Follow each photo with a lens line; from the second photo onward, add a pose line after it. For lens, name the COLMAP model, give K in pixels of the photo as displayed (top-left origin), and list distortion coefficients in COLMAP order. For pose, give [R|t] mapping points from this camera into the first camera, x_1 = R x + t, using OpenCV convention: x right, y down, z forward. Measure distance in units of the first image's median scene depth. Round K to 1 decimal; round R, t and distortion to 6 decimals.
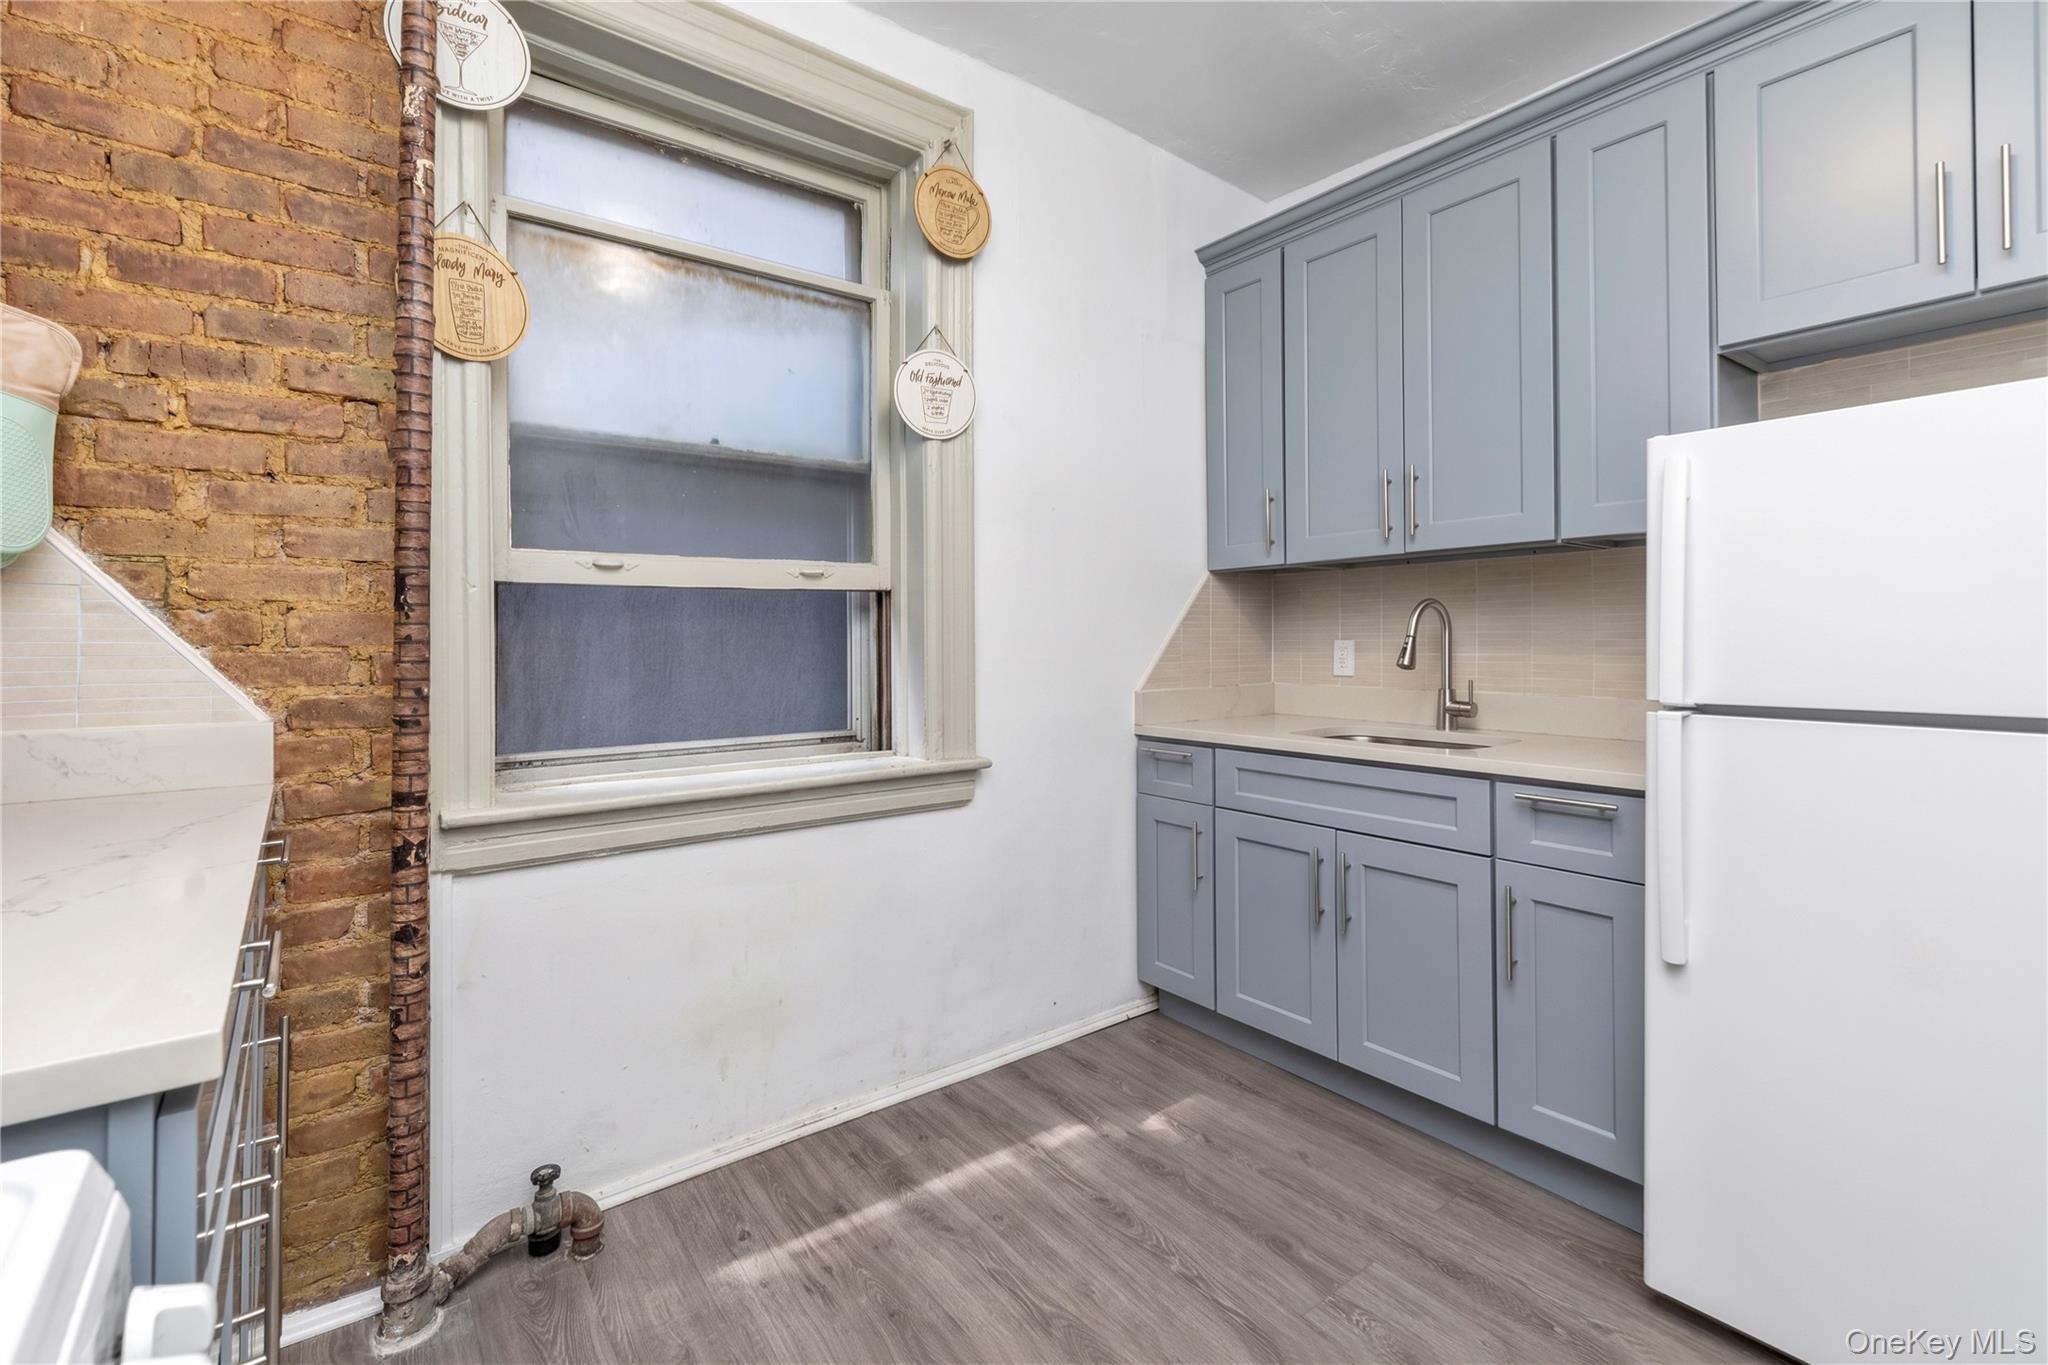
lens RADIAL K [[896.0, 0, 1049.9], [0, 896.0, 635.6], [0, 0, 1]] dist [-0.001171, -0.000009]
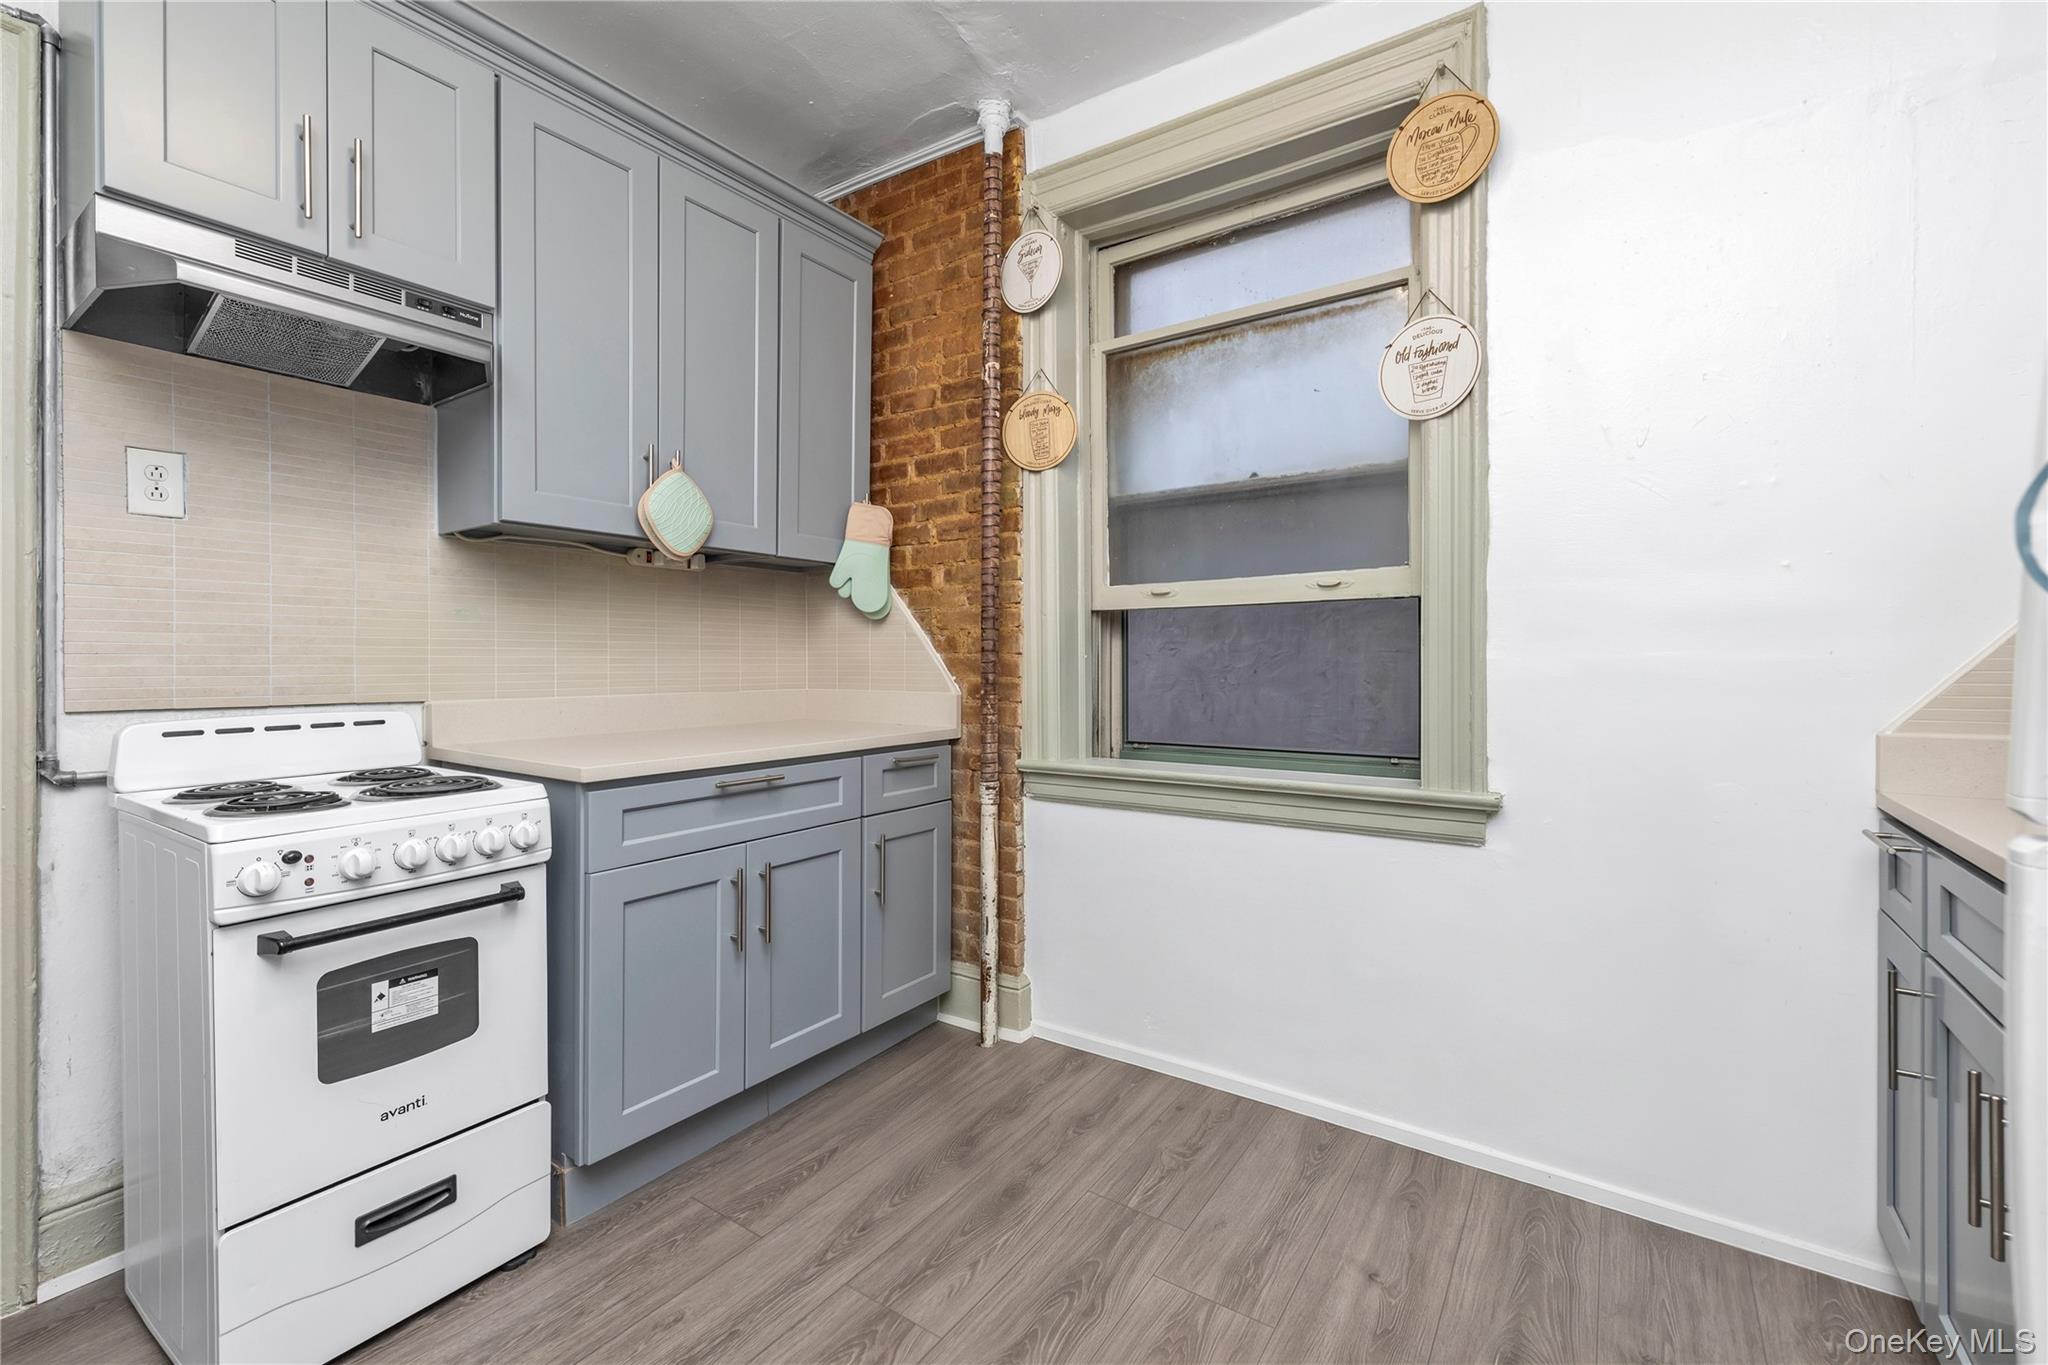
lens RADIAL K [[896.0, 0, 1026.7], [0, 896.0, 662.8], [0, 0, 1]] dist [-0.001171, -0.000009]
pose [[0.292787, 0.011784, -0.956105, 0.609905], [0.006116, 0.999881, 0.014196, 0.004388], [0.956158, -0.010004, 0.292680, 0.373345]]
